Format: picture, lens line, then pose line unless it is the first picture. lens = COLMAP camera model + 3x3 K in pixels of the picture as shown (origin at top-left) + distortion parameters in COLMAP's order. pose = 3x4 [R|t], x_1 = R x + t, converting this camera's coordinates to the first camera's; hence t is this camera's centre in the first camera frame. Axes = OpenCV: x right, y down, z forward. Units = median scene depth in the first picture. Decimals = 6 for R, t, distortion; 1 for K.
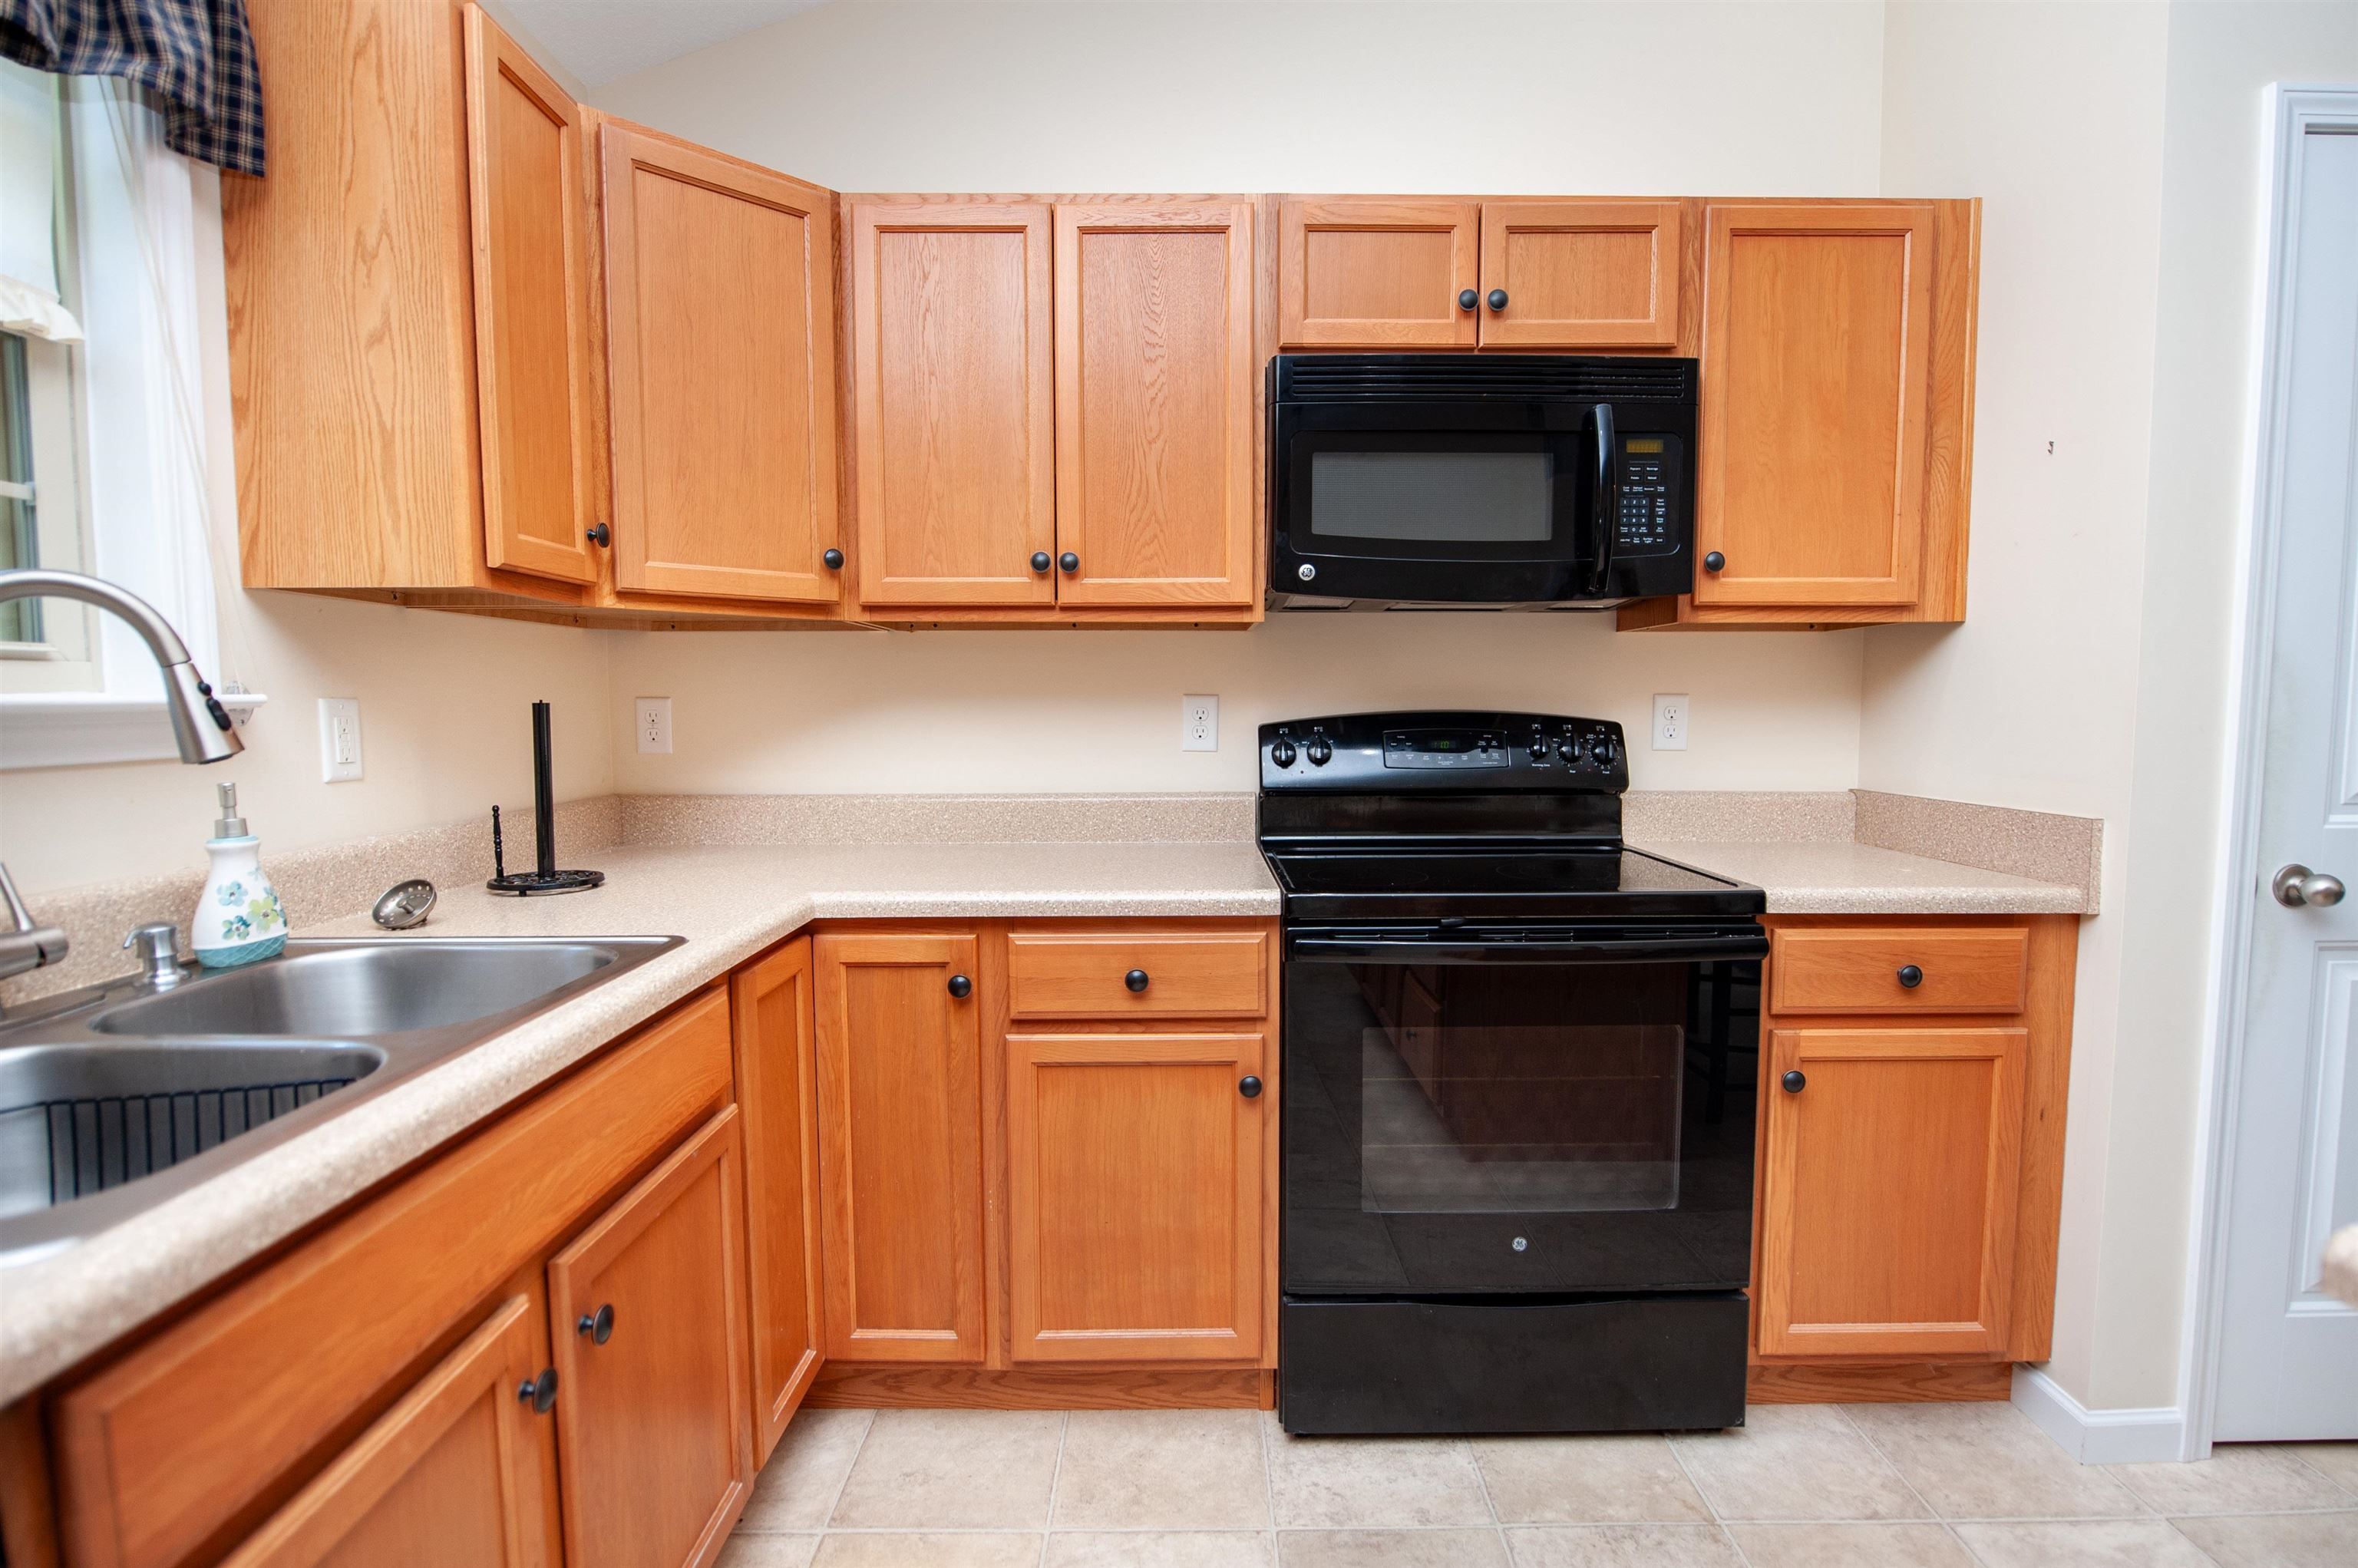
lens RADIAL K [[1113.0, 0, 1184.0], [0, 1113.0, 786.7], [0, 0, 1]] dist [-0.008701, -0.003931]
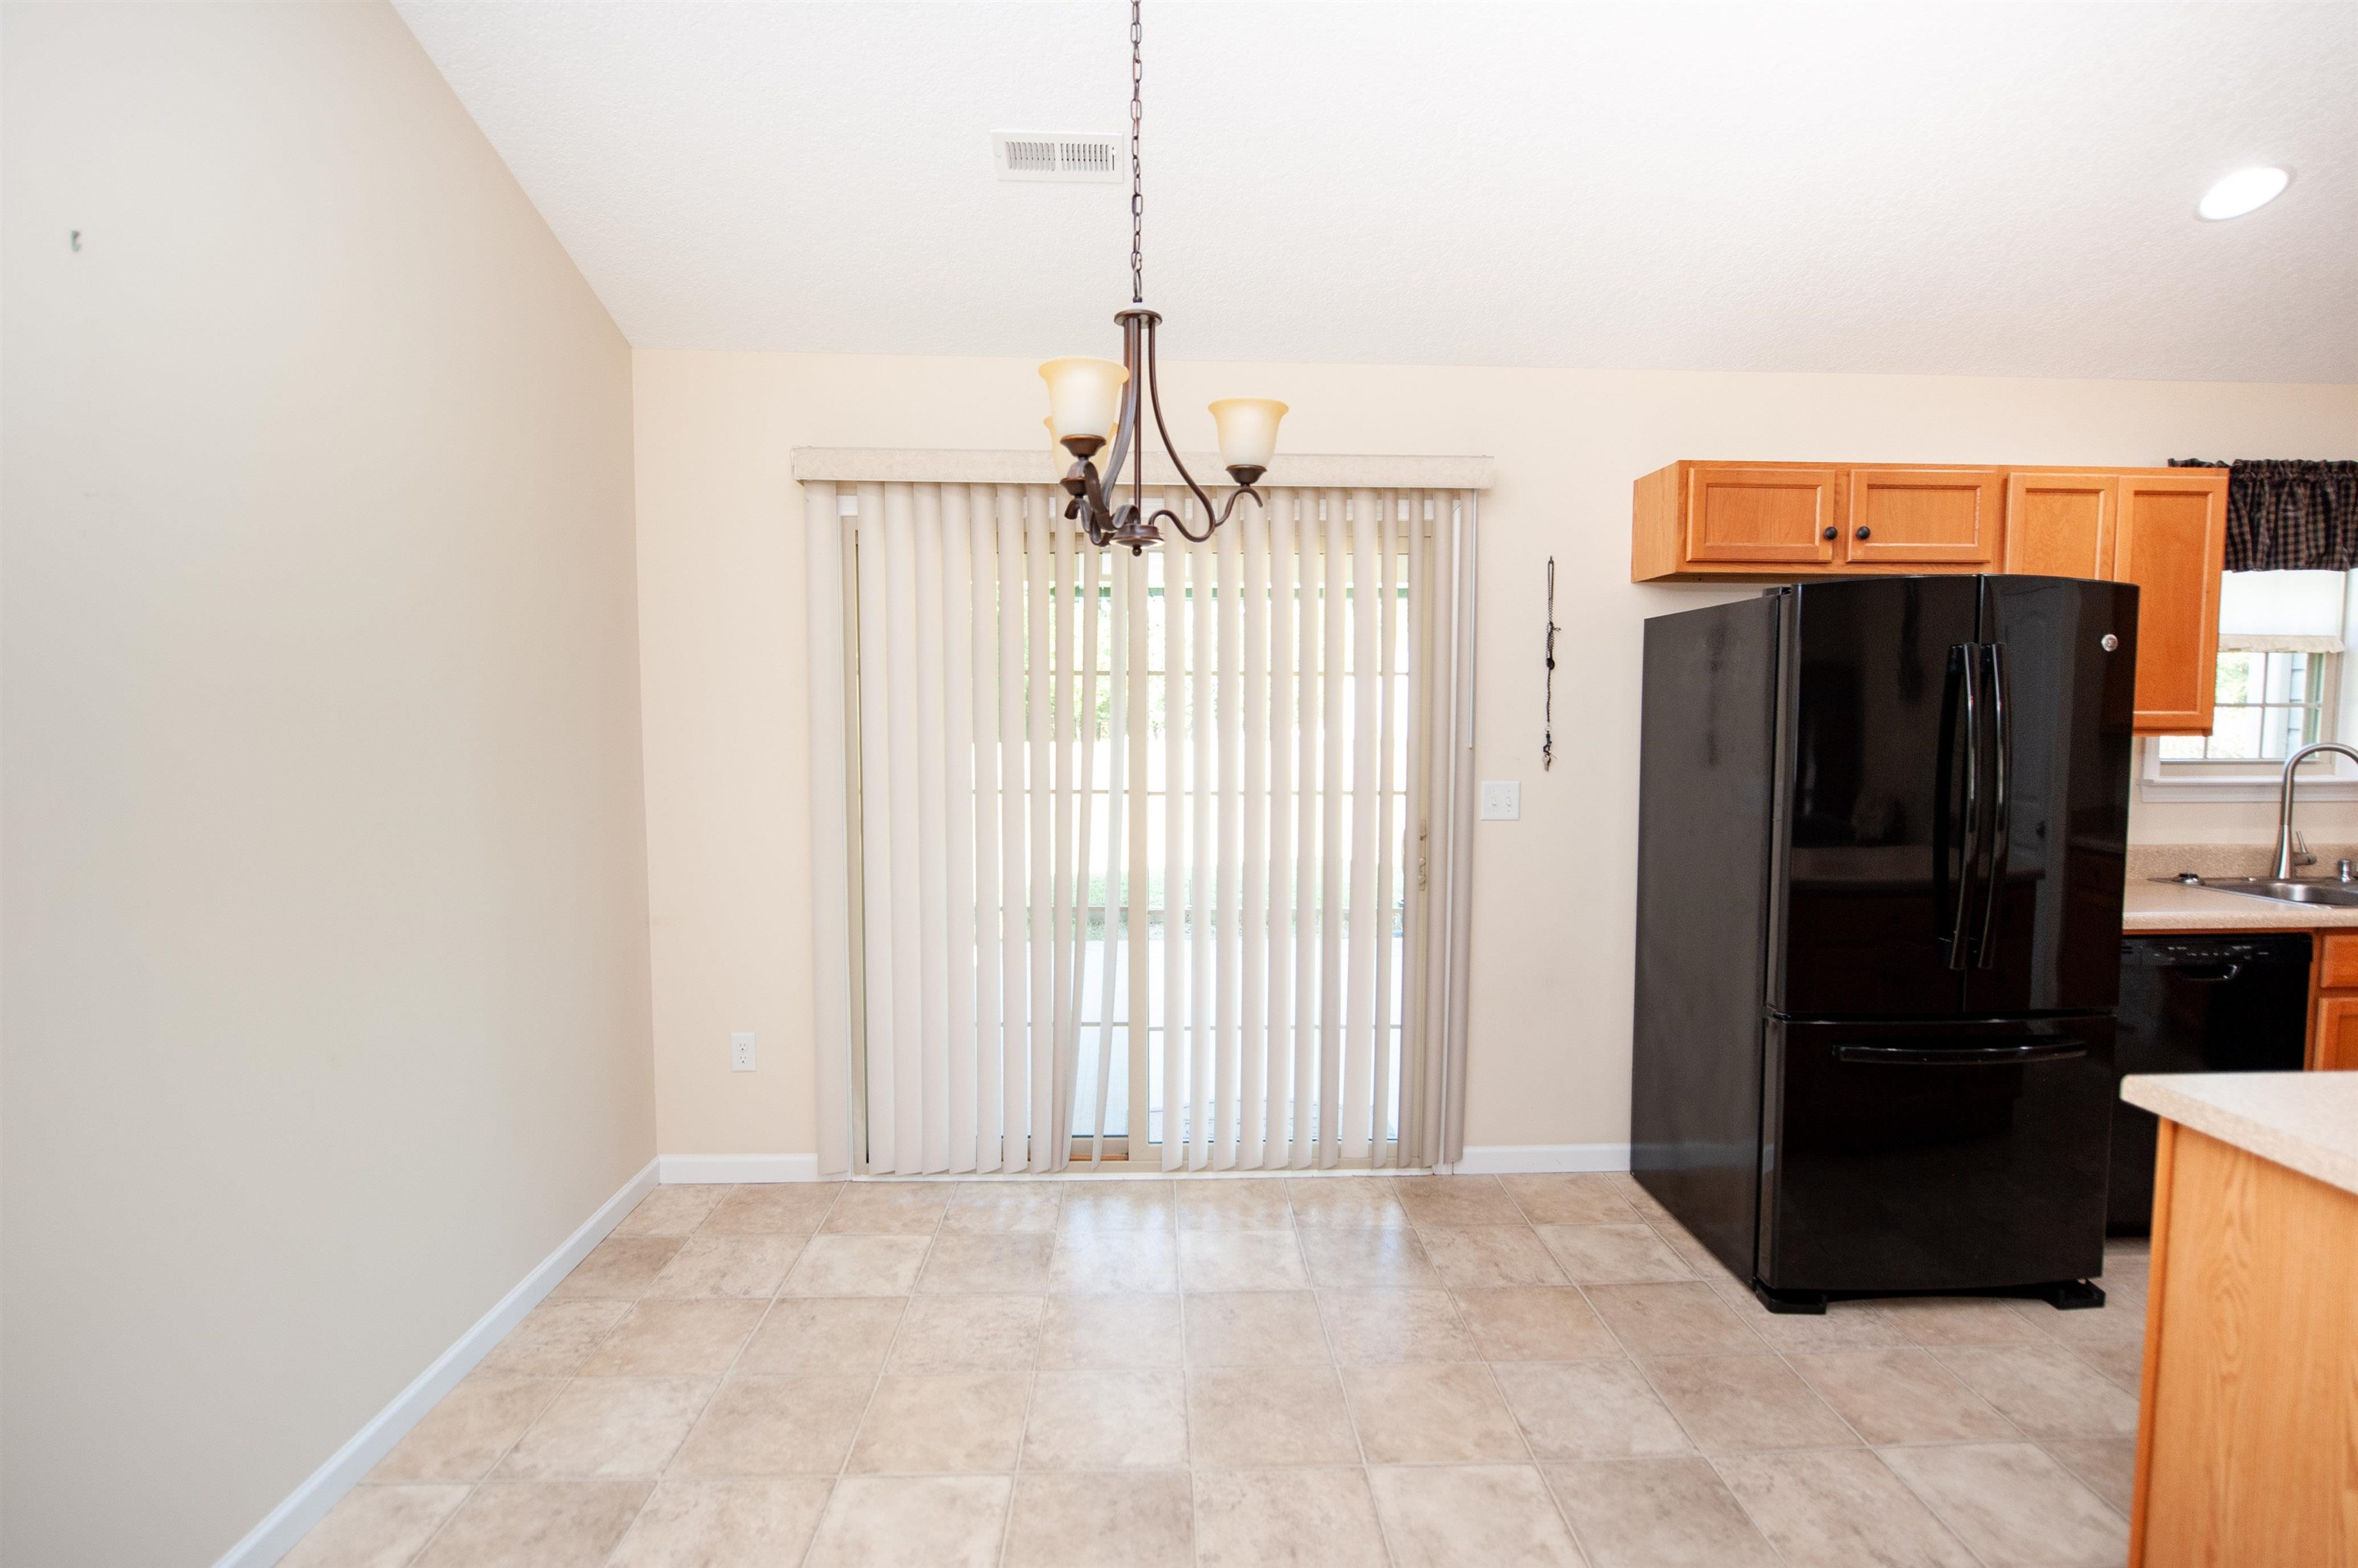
lens RADIAL K [[1113.0, 0, 1177.4], [0, 1113.0, 787.6], [0, 0, 1]] dist [-0.008701, -0.003931]
pose [[0.030260, 0.070297, -0.997067, 1.209680], [-0.079092, 0.994564, 0.067721, -0.008350], [0.996408, 0.076811, 0.035656, -1.435946]]
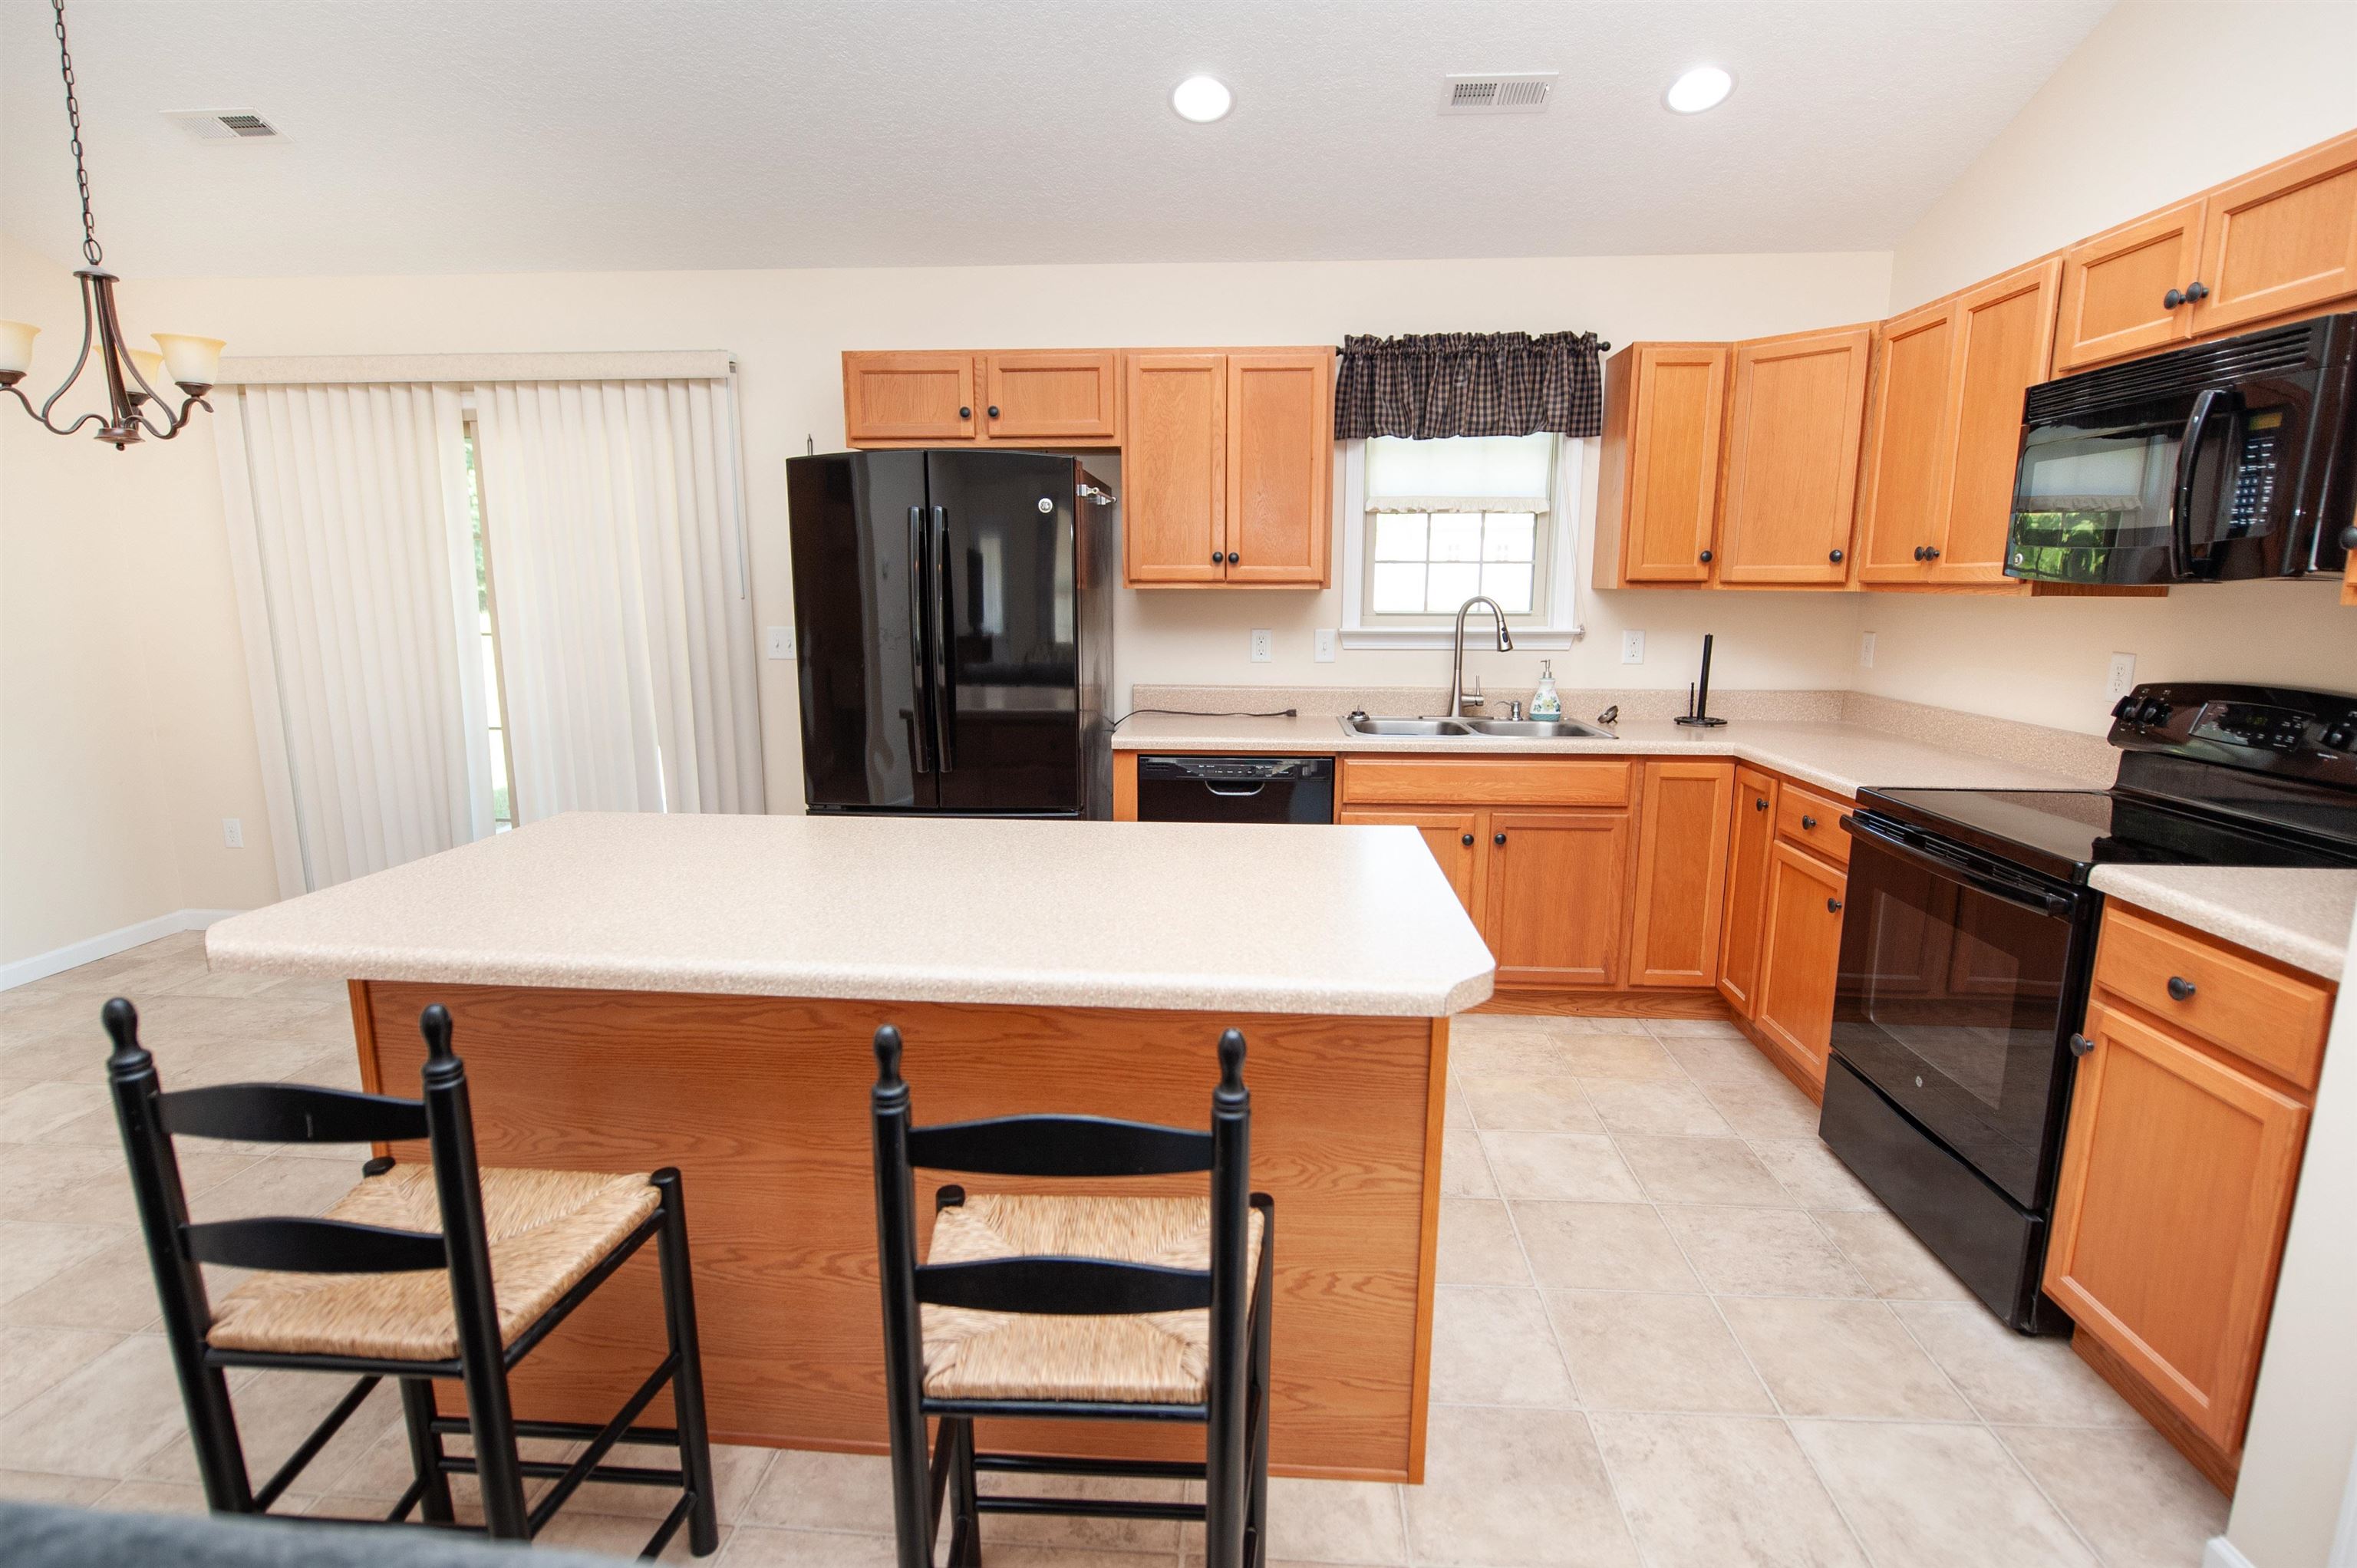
lens RADIAL K [[1112.5, 0, 1188.3], [0, 1112.5, 783.9], [0, 0, 1]] dist [-0.008701, -0.003931]
pose [[-0.068342, 0.180915, -0.981121, 1.574191], [-0.080190, 0.979243, 0.186154, -0.110508], [0.994434, 0.091399, -0.052416, 0.166662]]
